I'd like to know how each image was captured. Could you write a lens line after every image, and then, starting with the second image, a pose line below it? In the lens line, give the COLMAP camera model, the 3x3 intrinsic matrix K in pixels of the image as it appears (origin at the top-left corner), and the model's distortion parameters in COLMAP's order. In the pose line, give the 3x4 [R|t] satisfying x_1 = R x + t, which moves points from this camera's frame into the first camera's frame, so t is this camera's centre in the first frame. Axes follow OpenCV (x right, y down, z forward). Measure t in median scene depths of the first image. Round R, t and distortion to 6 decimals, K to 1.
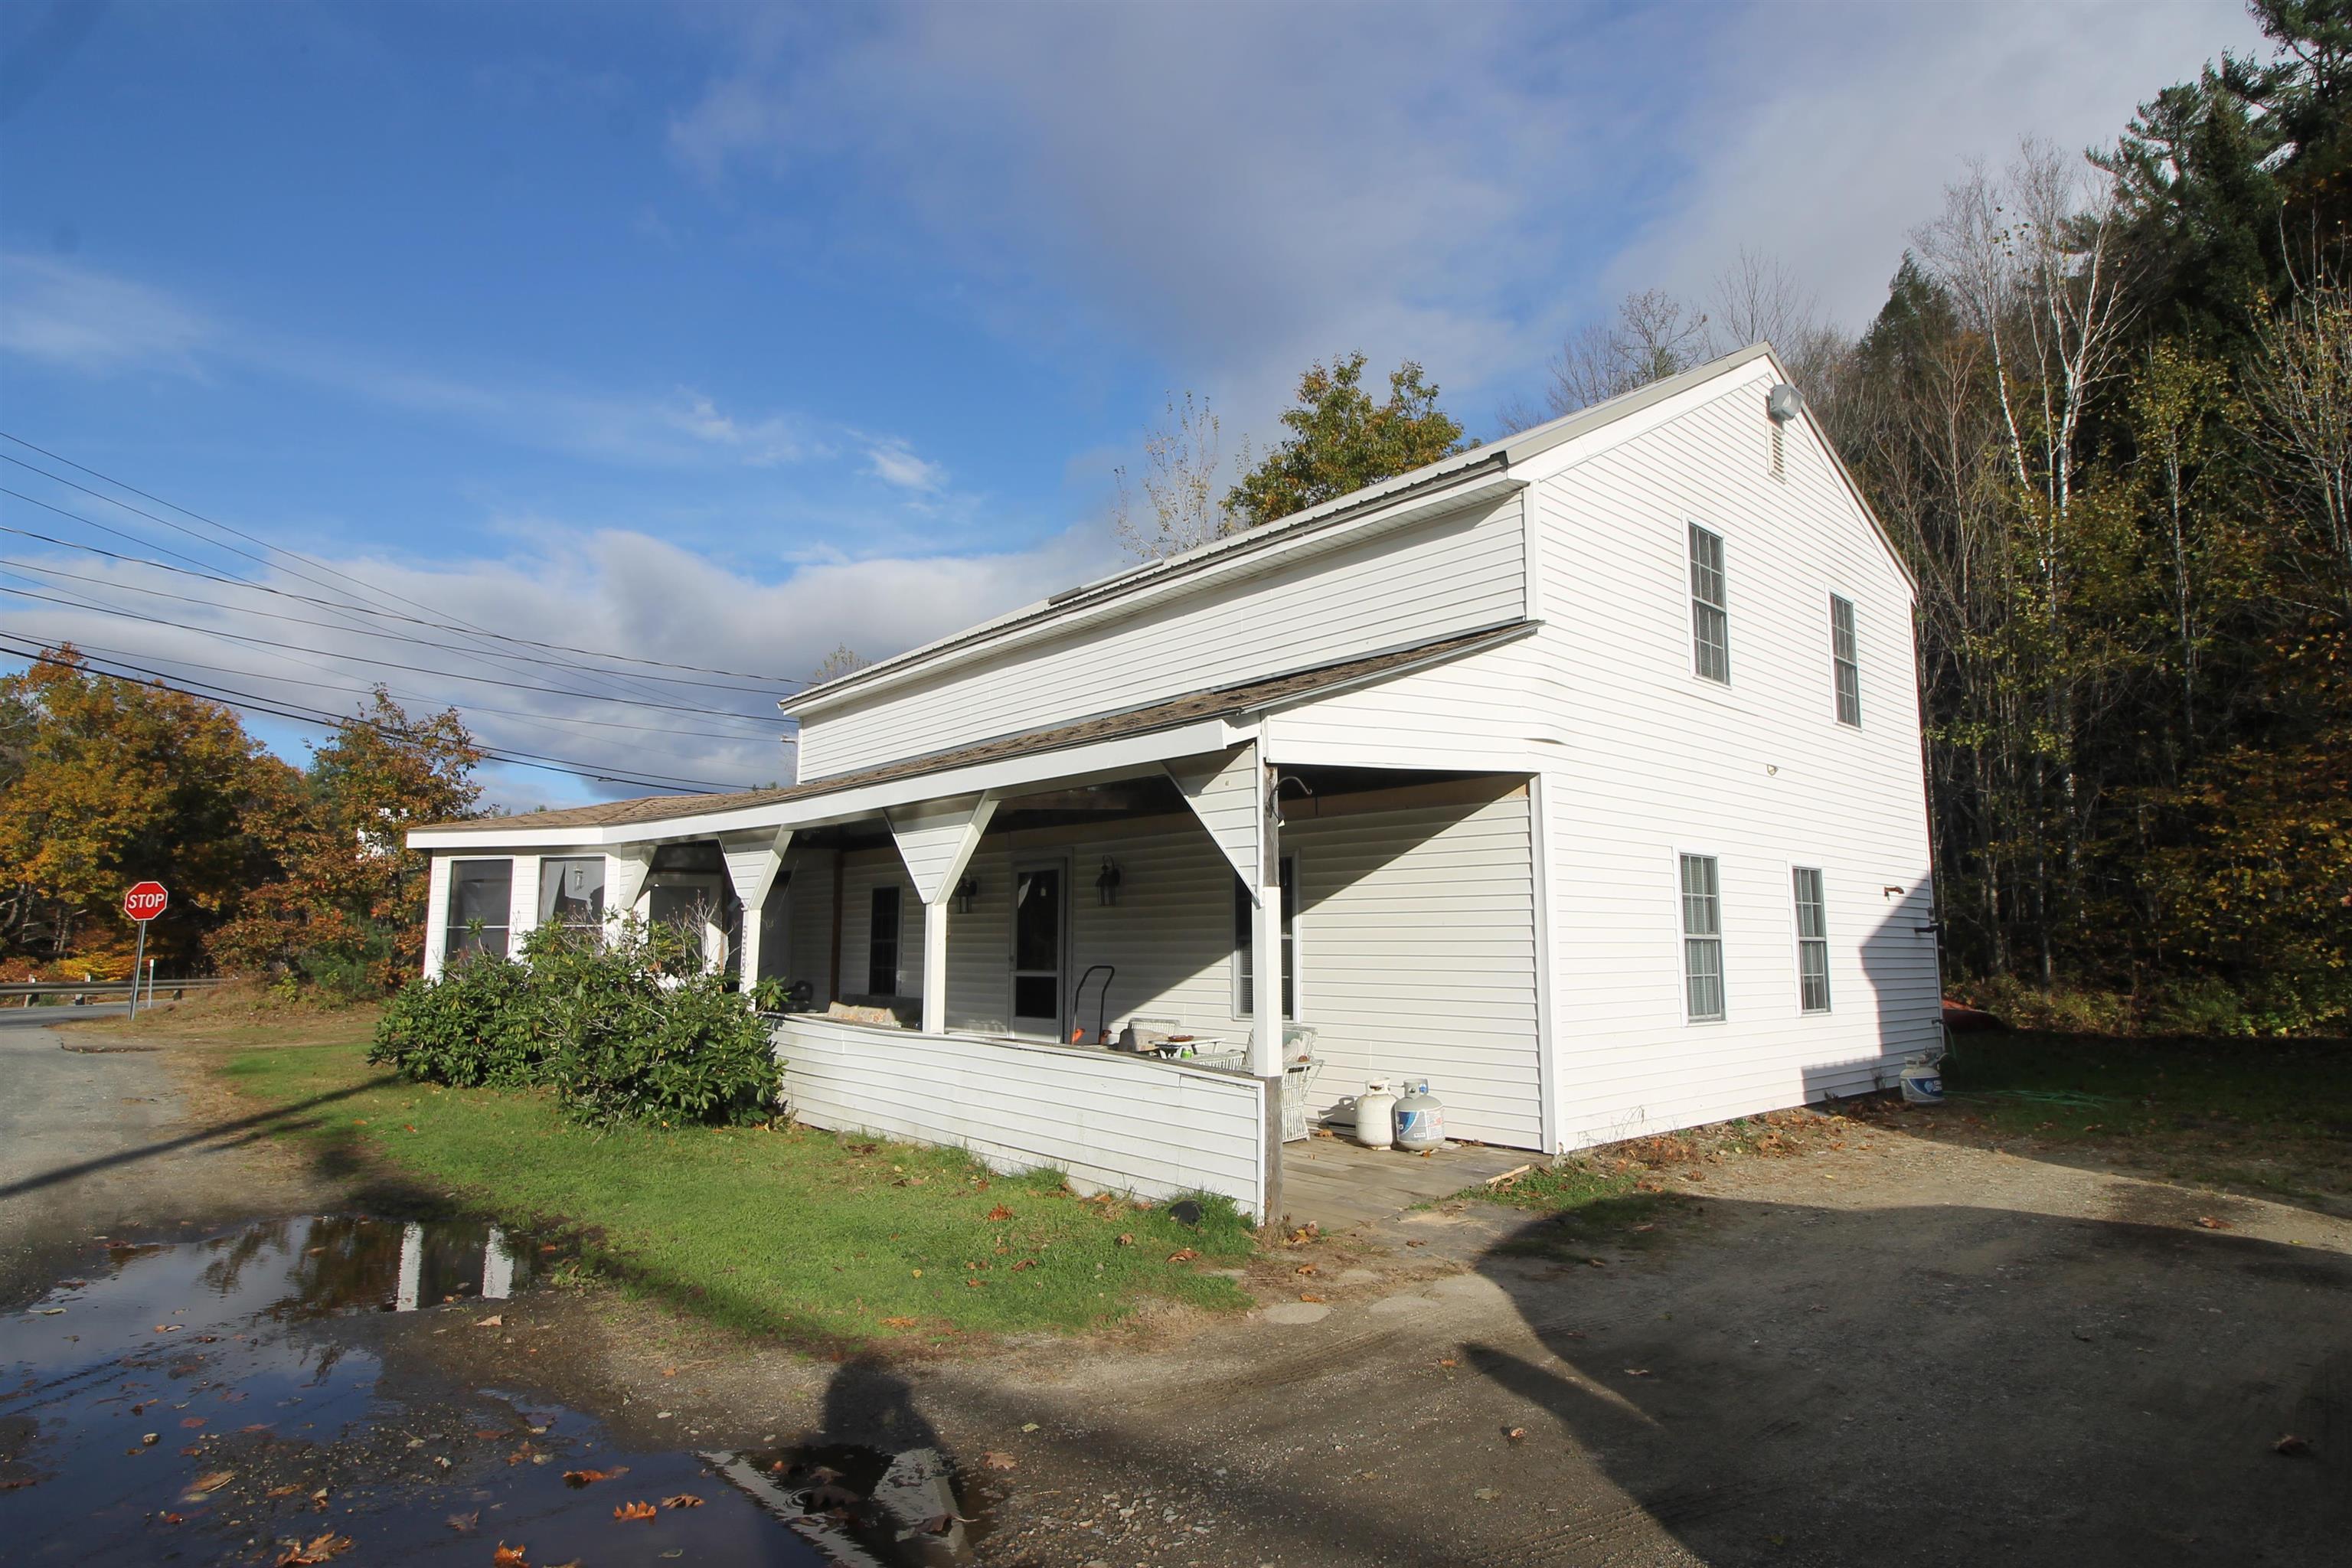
lens RADIAL K [[1225.1, 0, 1177.3], [0, 1225.1, 778.7], [0, 0, 1]] dist [-0.002352, -0.006376]
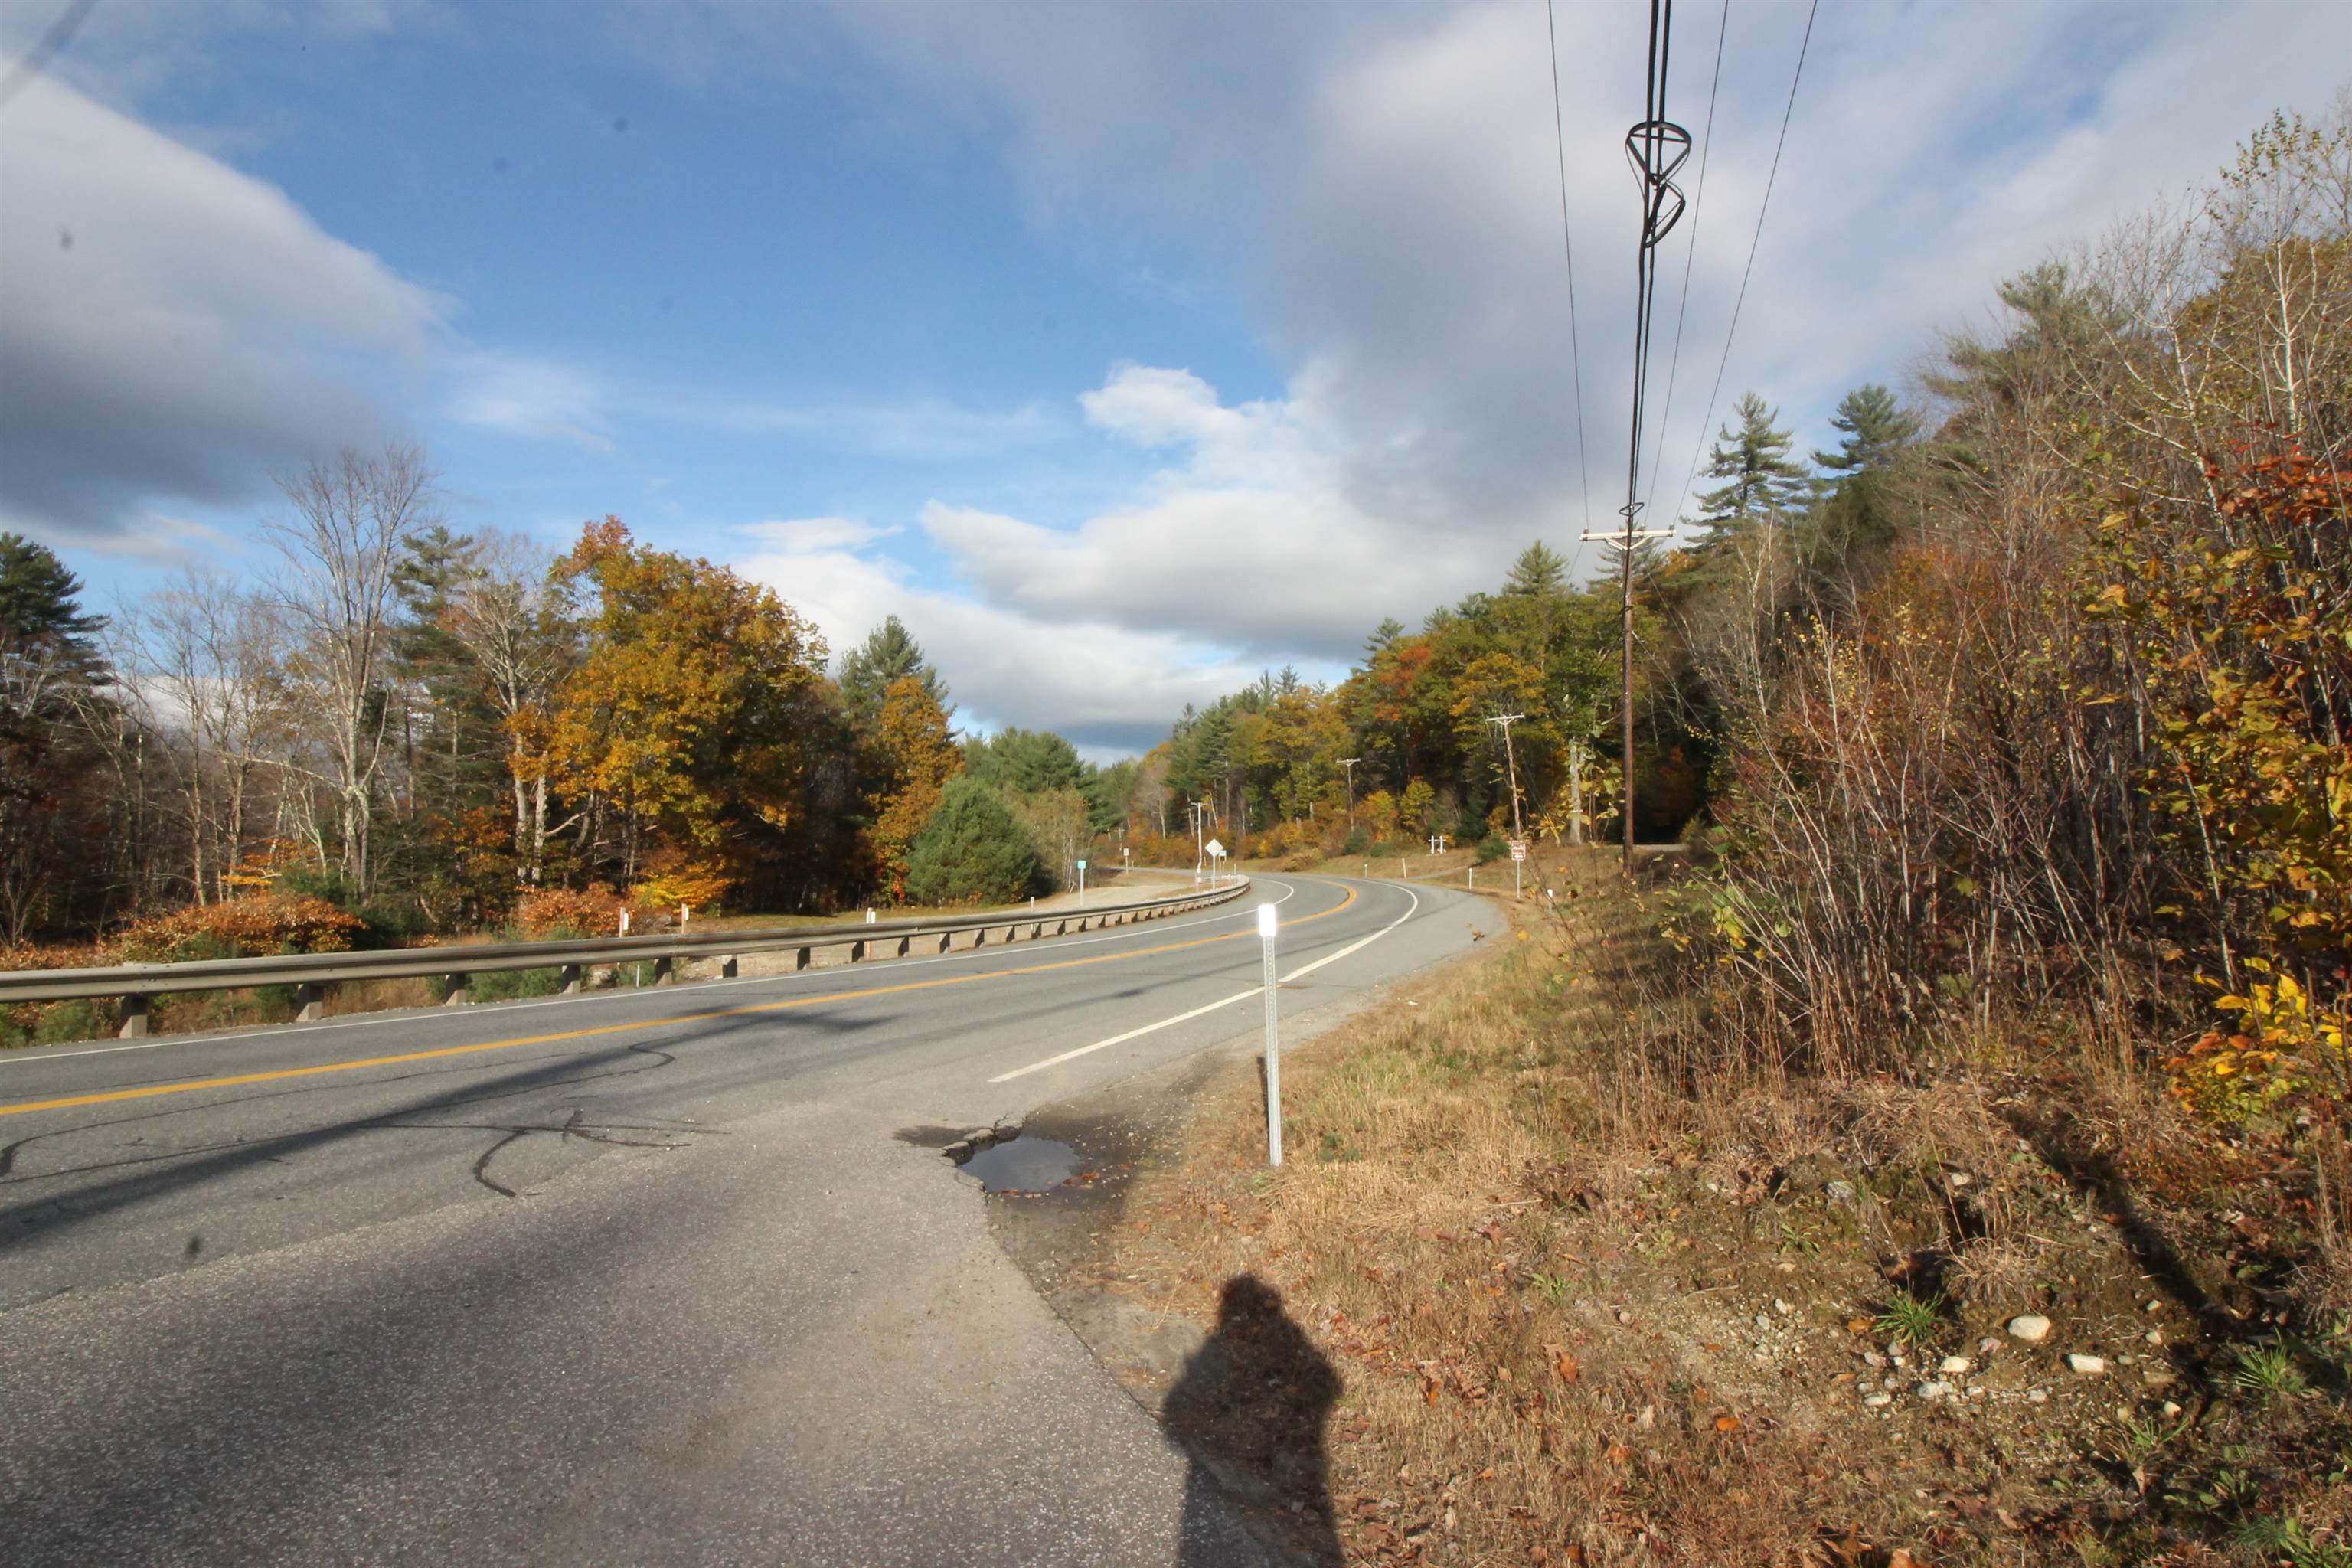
lens RADIAL K [[1225.1, 0, 1188.4], [0, 1225.1, 792.0], [0, 0, 1]] dist [-0.002352, -0.006376]
pose [[0.959494, -0.017993, -0.281152, -0.907297], [0.038108, 0.997076, 0.066241, 0.126752], [0.279138, -0.074272, 0.957374, 0.878764]]
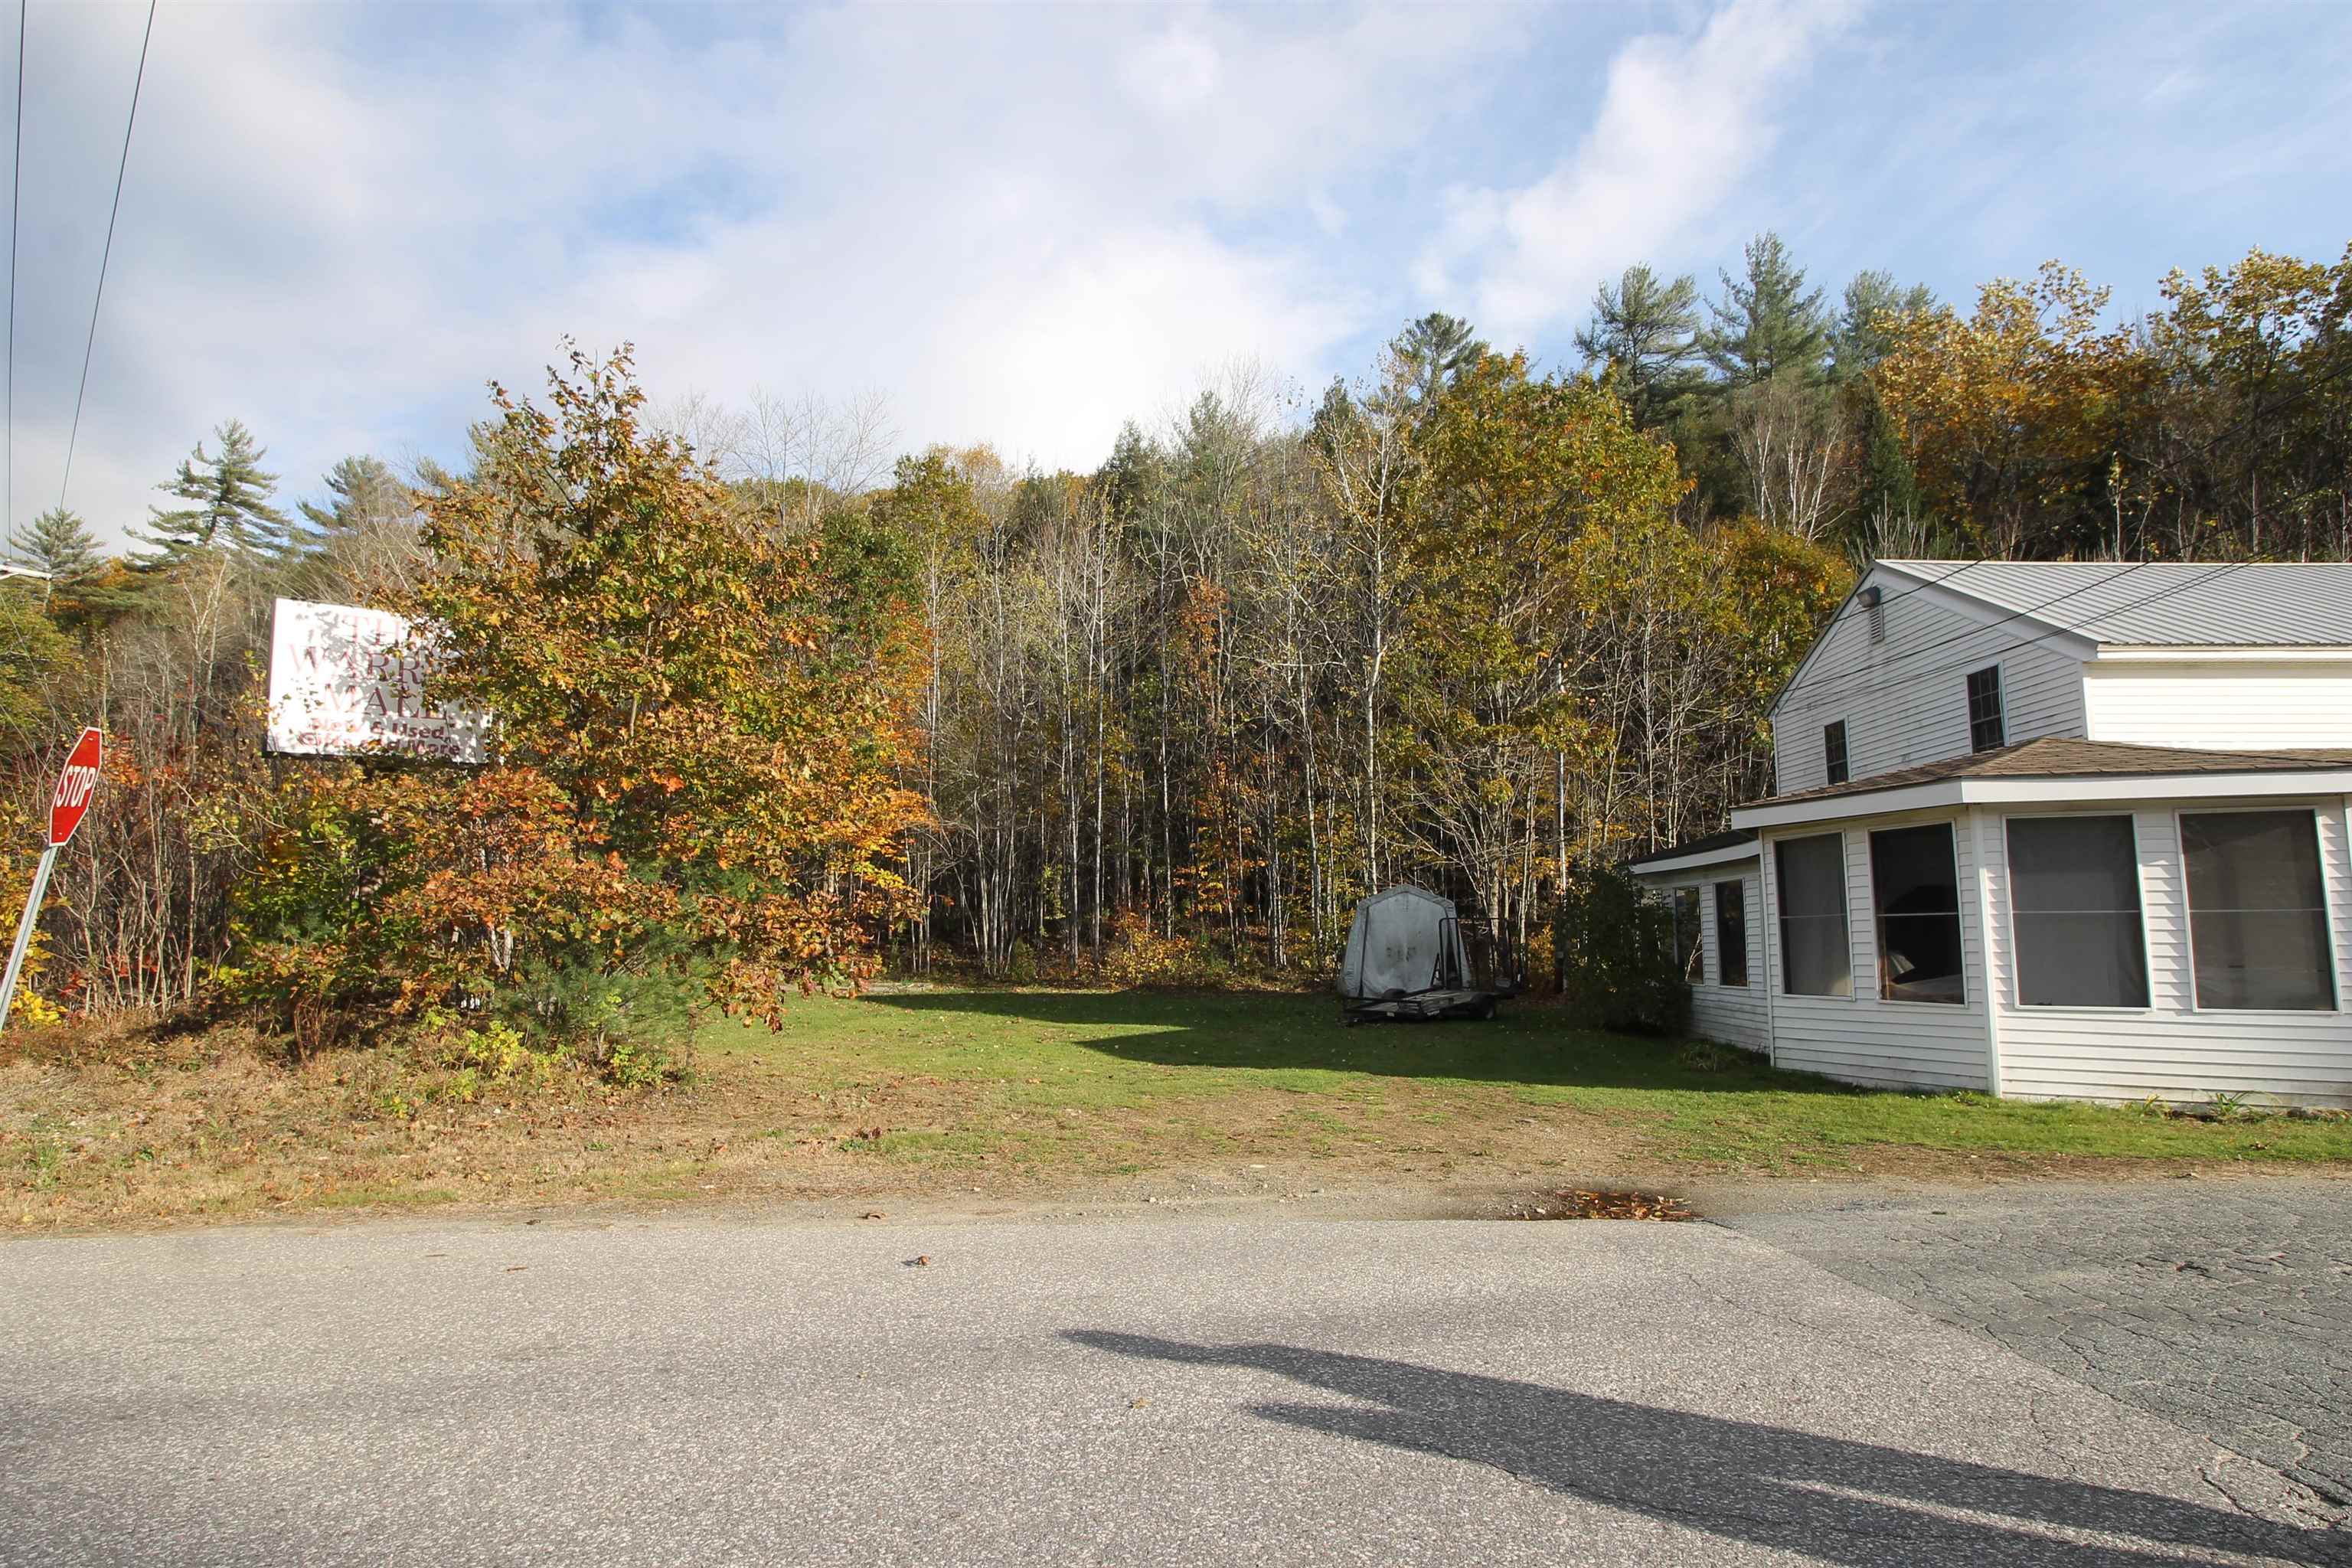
lens RADIAL K [[1225.1, 0, 1195.2], [0, 1225.1, 763.0], [0, 0, 1]] dist [-0.002352, -0.006376]
pose [[0.686129, 0.104424, 0.719946, -0.800347], [-0.102792, 0.993631, -0.046157, 0.068995], [-0.720181, -0.042335, 0.692494, 0.506434]]
